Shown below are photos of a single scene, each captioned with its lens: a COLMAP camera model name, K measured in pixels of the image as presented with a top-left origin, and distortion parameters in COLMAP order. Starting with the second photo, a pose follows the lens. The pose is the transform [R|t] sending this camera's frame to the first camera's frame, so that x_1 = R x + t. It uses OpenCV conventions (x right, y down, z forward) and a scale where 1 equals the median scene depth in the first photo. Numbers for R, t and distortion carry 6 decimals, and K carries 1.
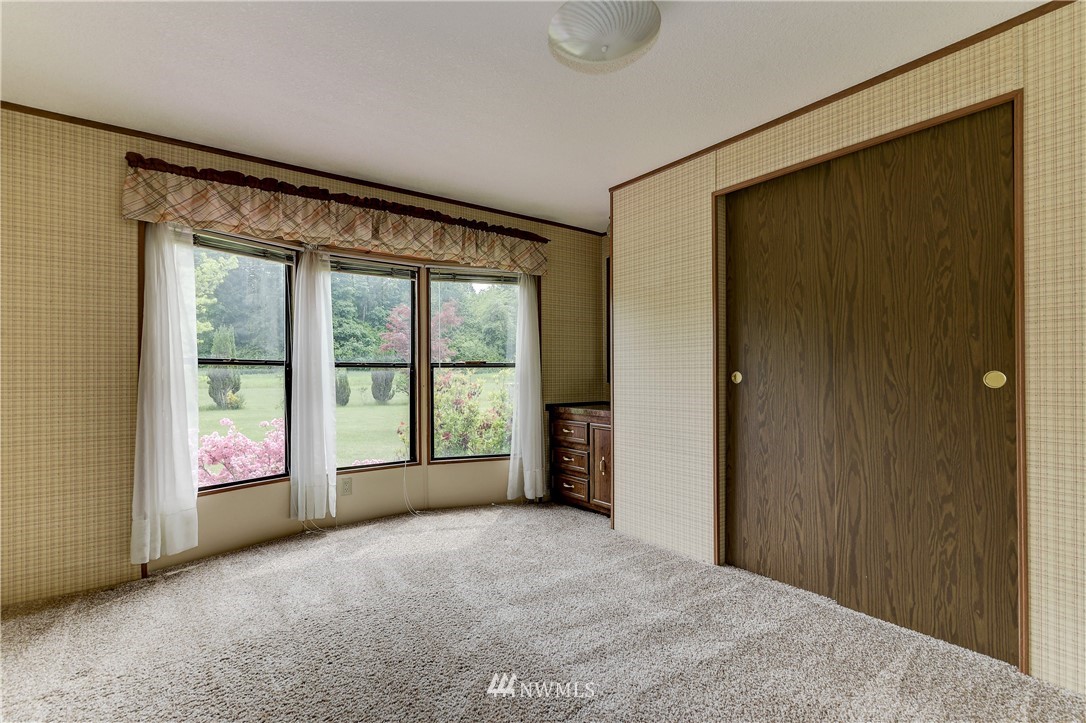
lens RADIAL K [[506.0, 0, 544.6], [0, 506.0, 362.8], [0, 0, 1]] dist [-0.000905, -0.000223]
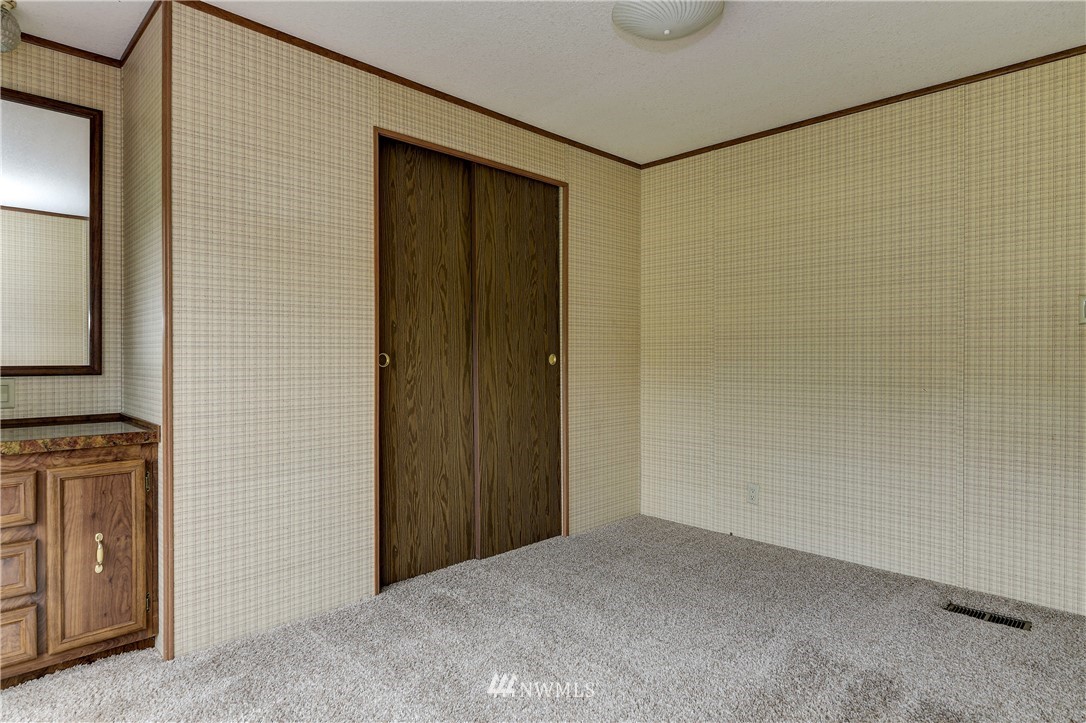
lens RADIAL K [[630.2, 0, 539.5], [0, 630.2, 359.8], [0, 0, 1]] dist [0.003363, -0.001164]
pose [[-0.160878, 0.003870, 0.986967, -0.770579], [-0.012265, 0.999907, -0.005920, 0.035023], [-0.986898, -0.013058, -0.160816, 1.017185]]
